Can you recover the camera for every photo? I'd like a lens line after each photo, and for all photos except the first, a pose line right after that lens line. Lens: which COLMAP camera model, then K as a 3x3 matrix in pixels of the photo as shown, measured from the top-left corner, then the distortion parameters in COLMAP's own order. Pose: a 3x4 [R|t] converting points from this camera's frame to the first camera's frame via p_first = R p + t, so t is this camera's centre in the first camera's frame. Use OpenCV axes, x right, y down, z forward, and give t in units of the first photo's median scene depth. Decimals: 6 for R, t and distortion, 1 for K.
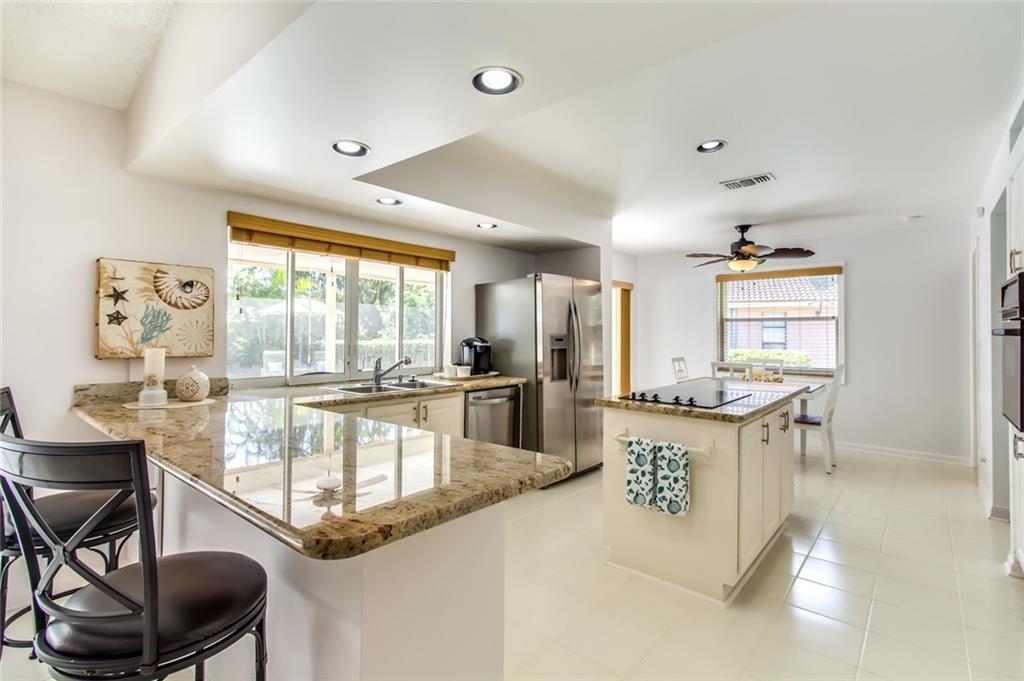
lens RADIAL K [[484.5, 0, 512.0], [0, 484.5, 331.7], [0, 0, 1]] dist [-0.000838, 0.000766]
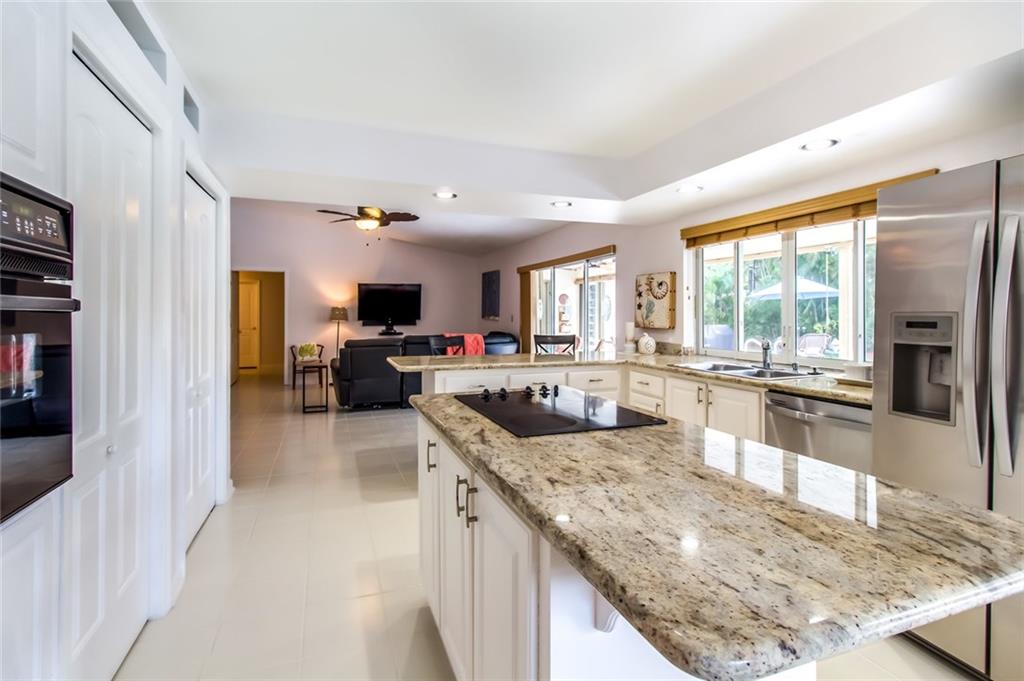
lens RADIAL K [[484.5, 0, 497.5], [0, 484.5, 313.9], [0, 0, 1]] dist [-0.000838, 0.000766]
pose [[-0.511244, -0.002725, -0.859431, 0.762853], [0.004743, 0.999971, -0.005992, 0.008049], [0.859422, -0.007139, -0.511216, 1.018348]]
